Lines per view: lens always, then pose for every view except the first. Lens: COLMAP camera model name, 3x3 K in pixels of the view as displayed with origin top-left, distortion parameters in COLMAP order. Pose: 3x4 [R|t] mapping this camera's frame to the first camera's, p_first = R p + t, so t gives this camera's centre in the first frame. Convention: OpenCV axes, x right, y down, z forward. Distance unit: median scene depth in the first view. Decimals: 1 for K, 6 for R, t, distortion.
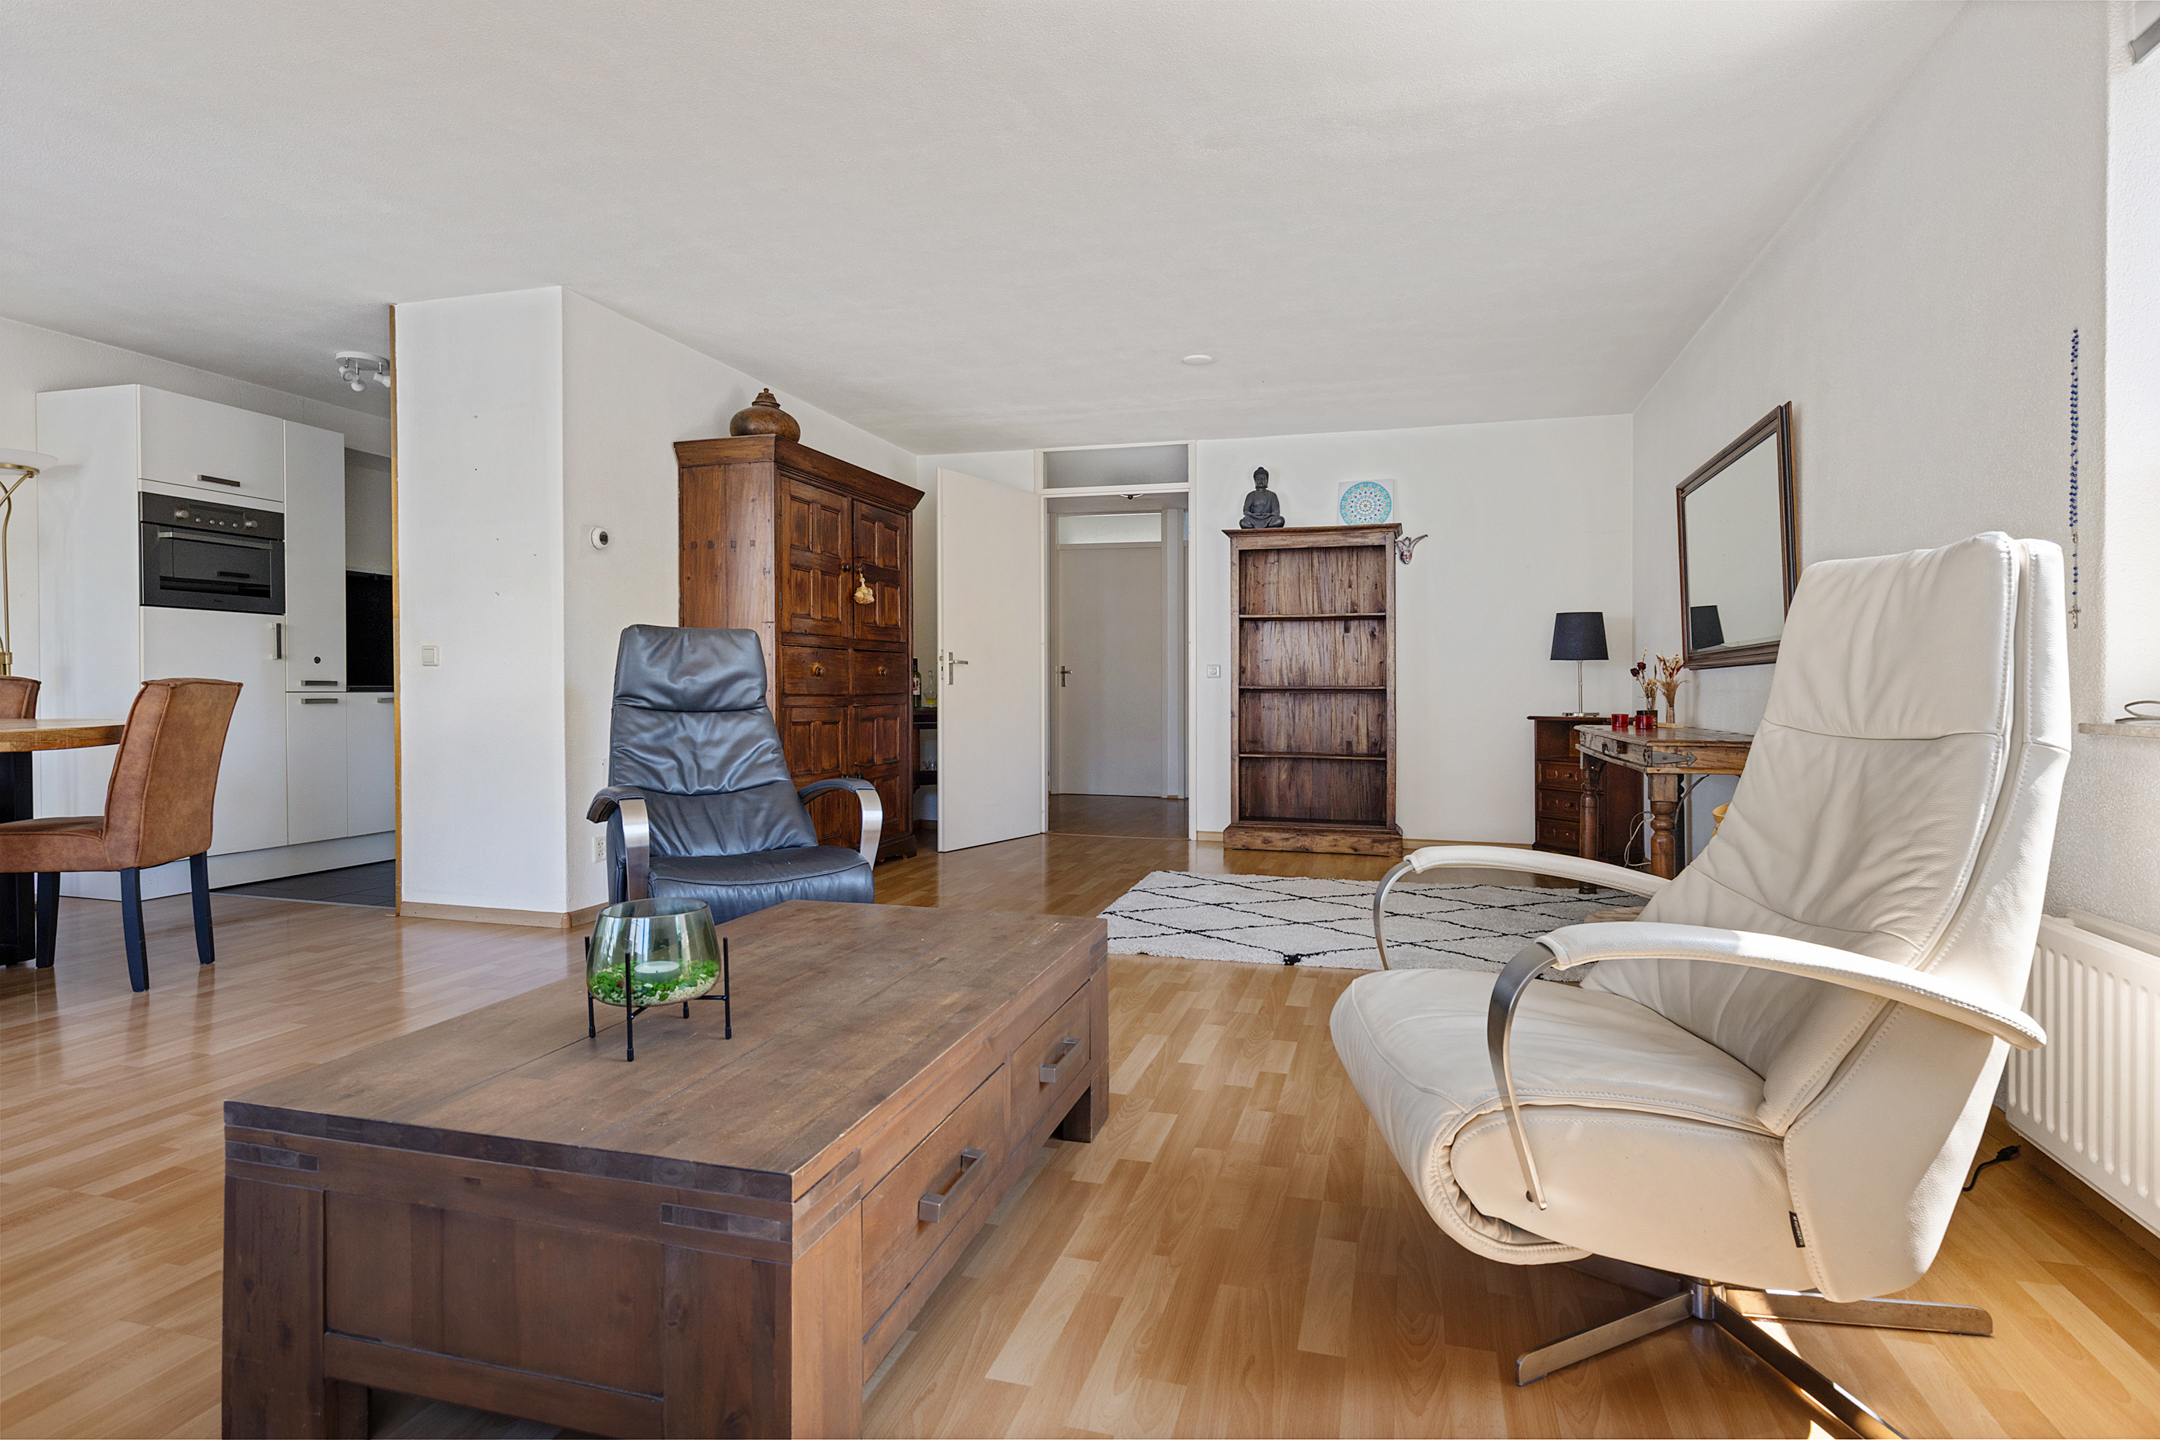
lens RADIAL K [[1116.3, 0, 1080.5], [0, 1116.3, 697.3], [0, 0, 1]] dist [-0.004194, 0.000740]
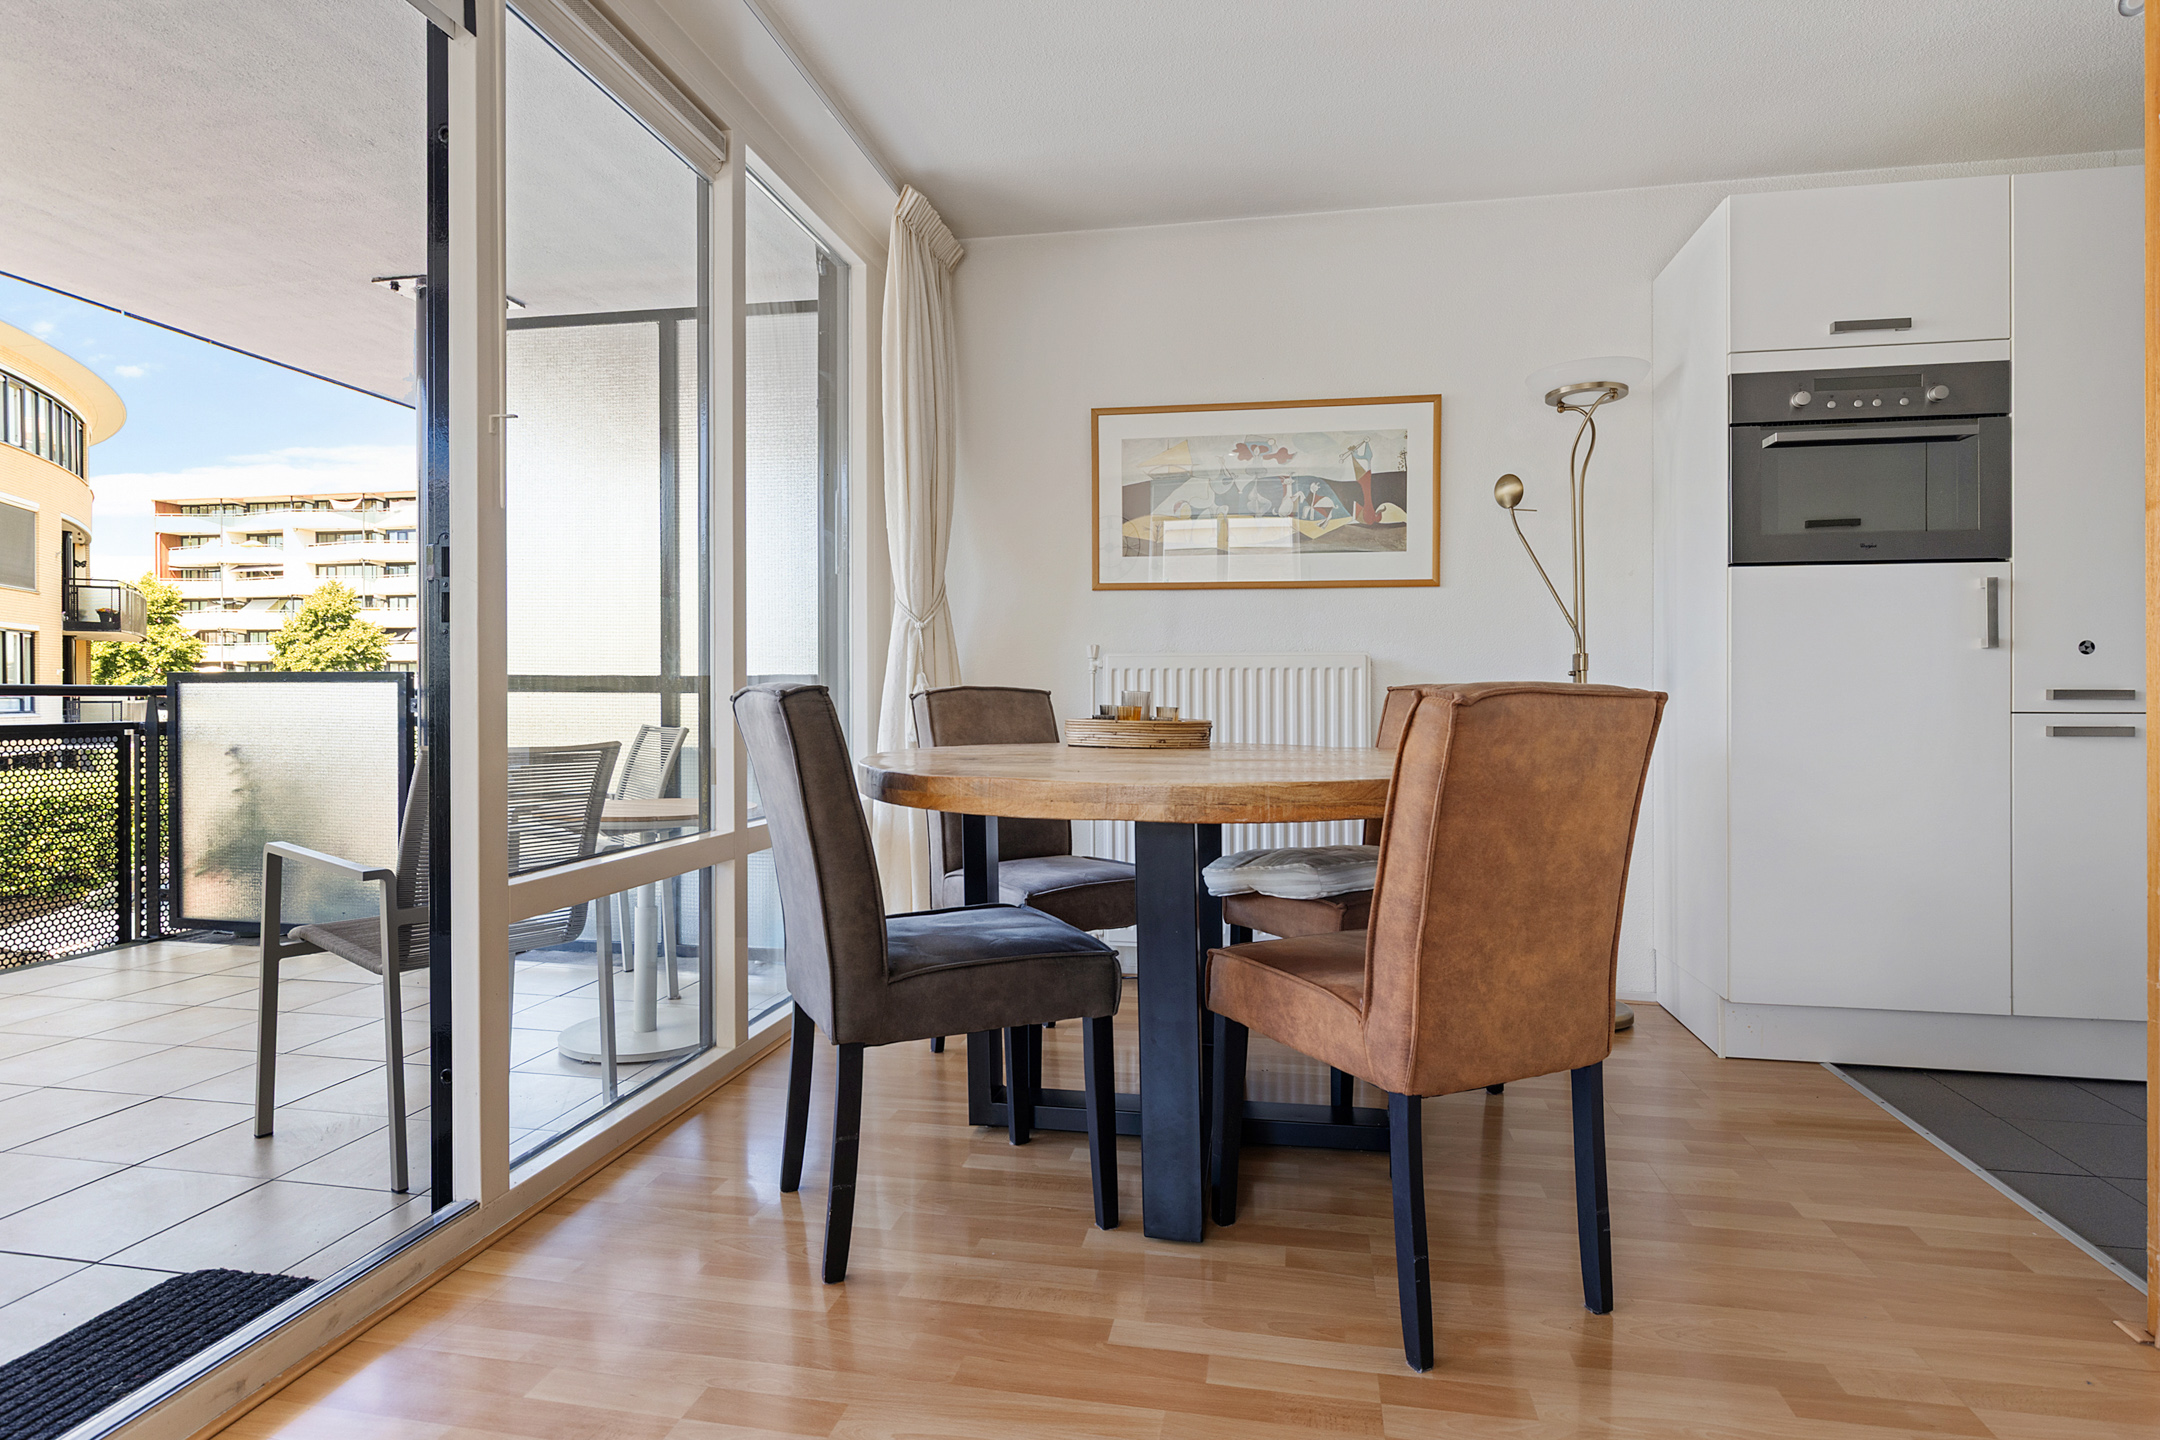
lens RADIAL K [[1116.3, 0, 1098.6], [0, 1116.3, 706.6], [0, 0, 1]] dist [-0.004194, 0.000740]
pose [[0.112220, 0.005192, -0.993670, -0.285780], [-0.009310, 0.999948, 0.004174, -0.006328], [0.993640, 0.008783, 0.112262, 0.593200]]
